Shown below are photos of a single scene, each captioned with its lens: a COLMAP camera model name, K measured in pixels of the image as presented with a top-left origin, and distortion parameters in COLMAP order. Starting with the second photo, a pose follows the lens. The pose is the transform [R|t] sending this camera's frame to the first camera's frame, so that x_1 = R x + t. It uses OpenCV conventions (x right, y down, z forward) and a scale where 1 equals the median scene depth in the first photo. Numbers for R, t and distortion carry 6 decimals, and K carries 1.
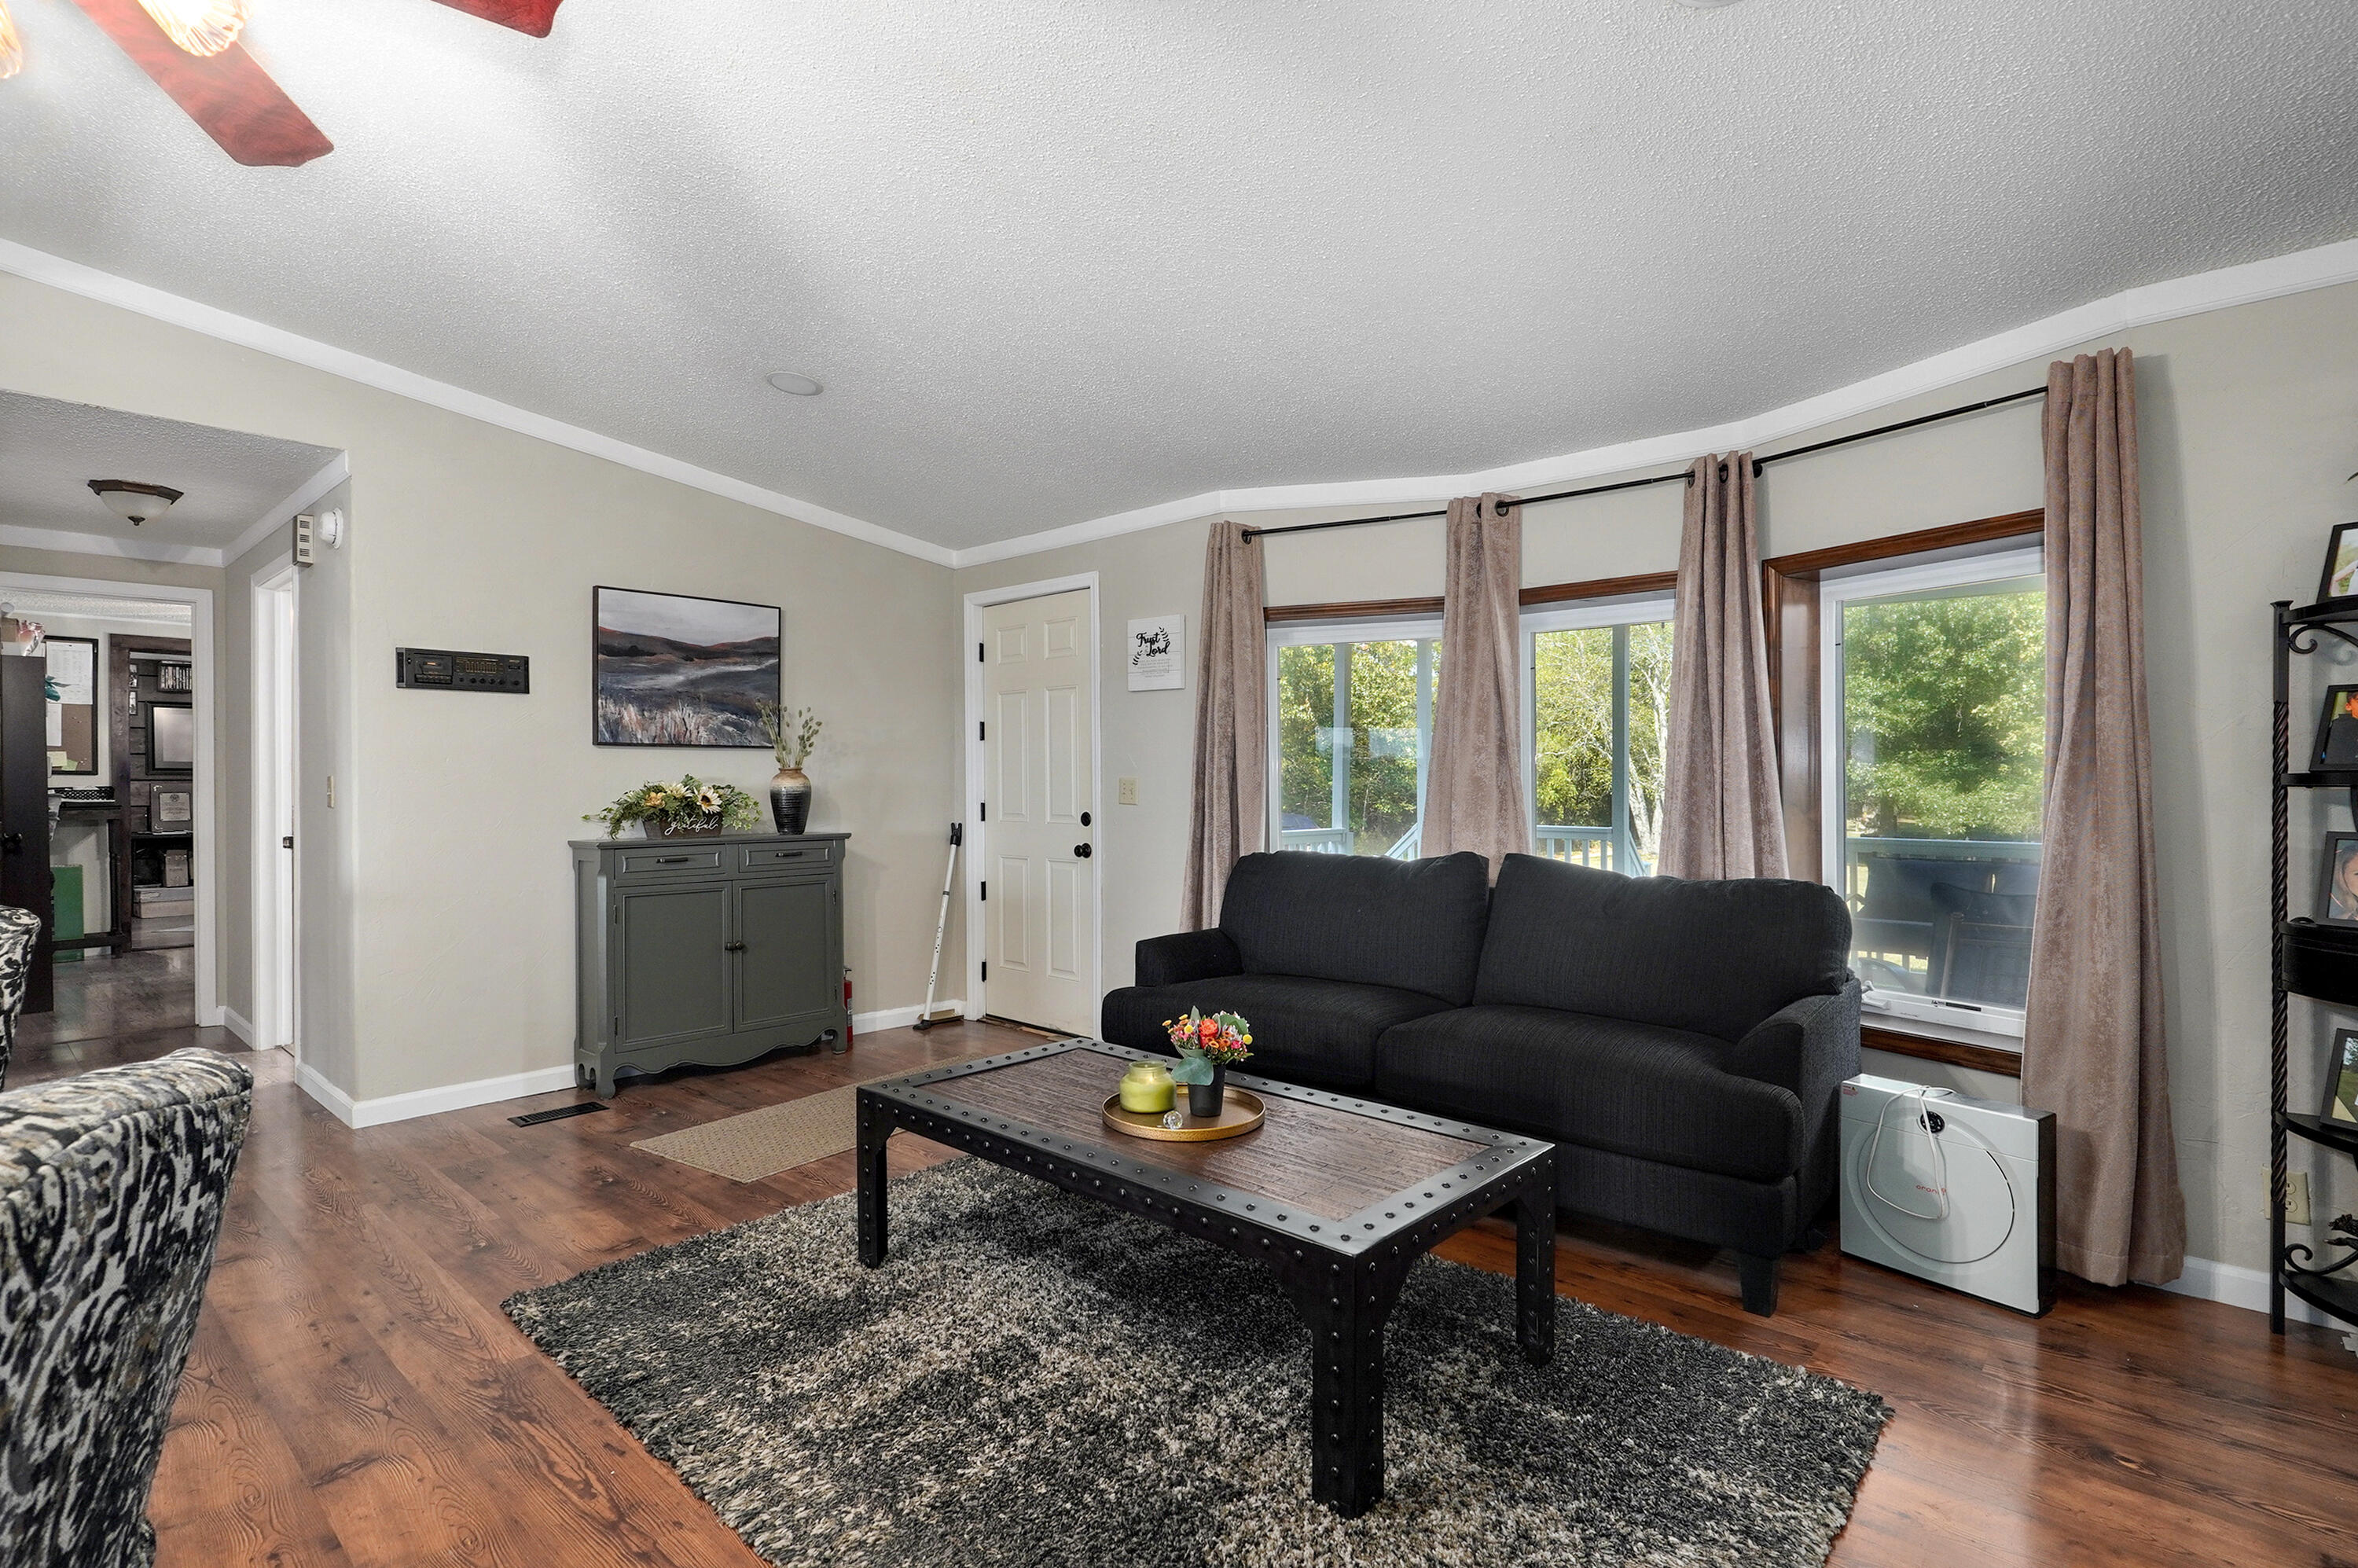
lens RADIAL K [[1136.0, 0, 1179.0], [0, 1136.0, 784.0], [0, 0, 1]] dist [-0.003562, 0.000811]
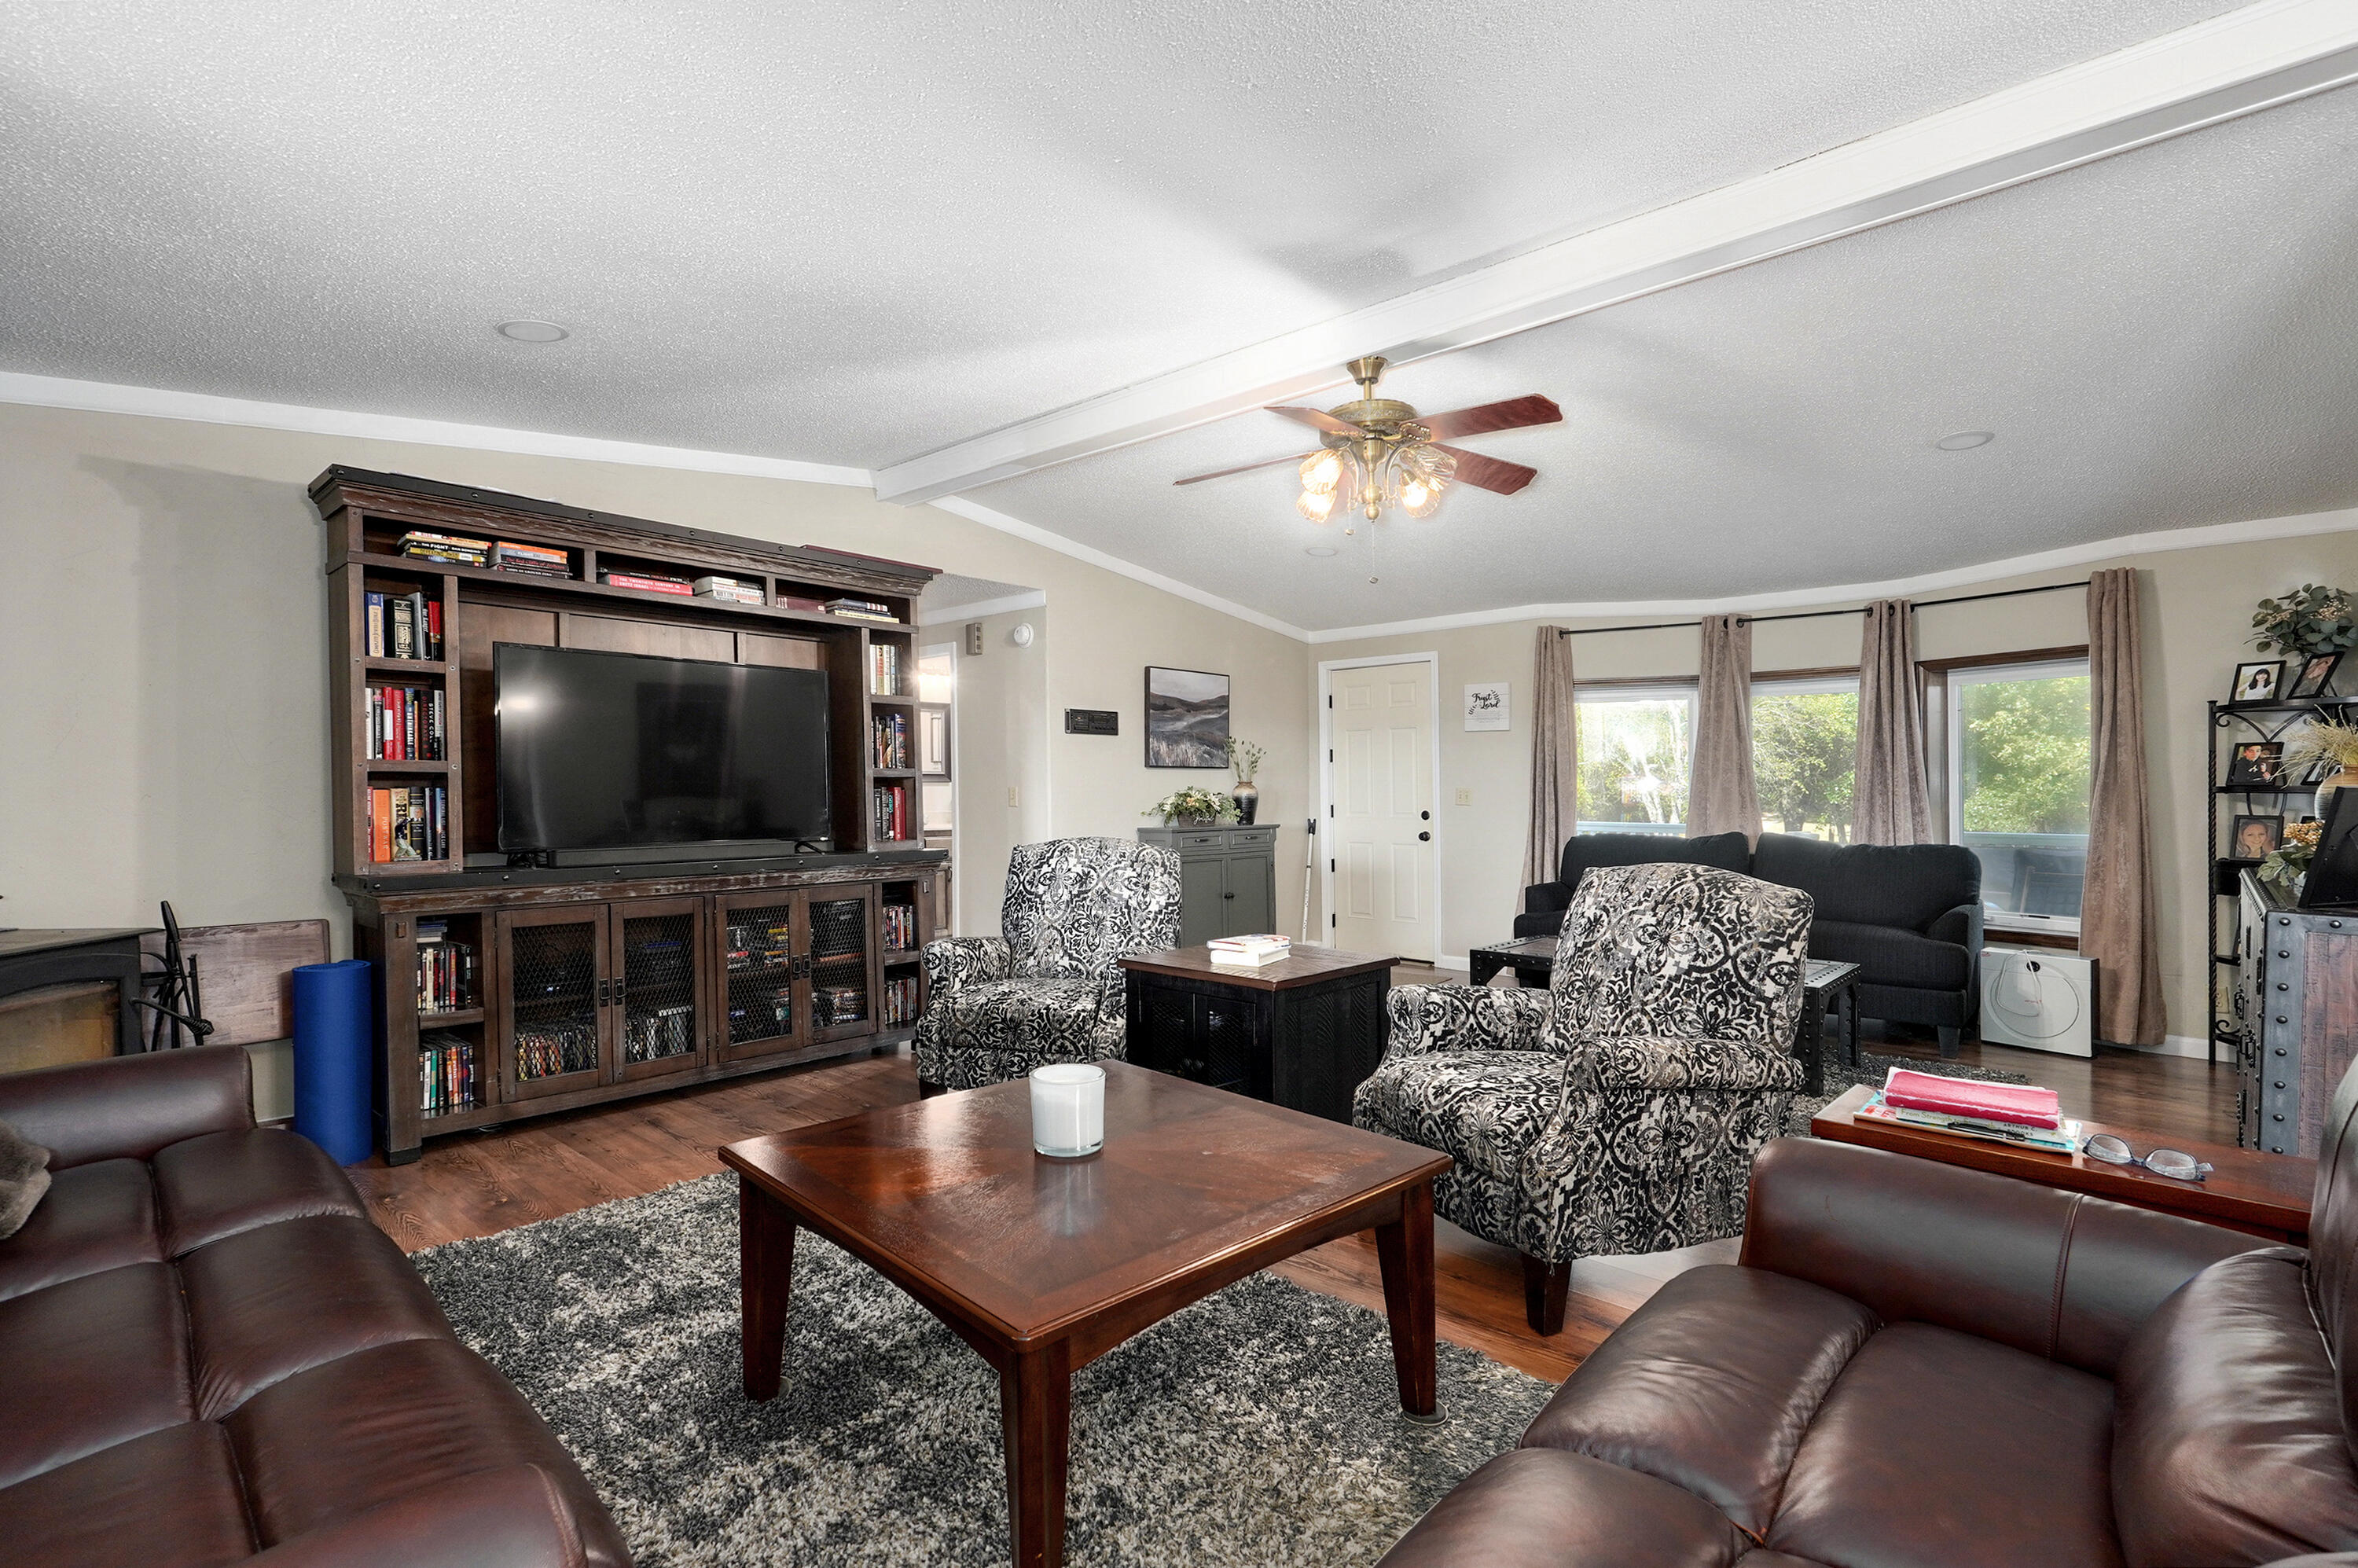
lens RADIAL K [[1097.1, 0, 1179.0], [0, 1097.1, 784.0], [0, 0, 1]] dist [0.000842, 0.000455]
pose [[0.999984, -0.000068, -0.005724, -0.582040], [0.000026, 0.999973, -0.007320, 0.000090], [0.005725, 0.007320, 0.999957, -0.657153]]
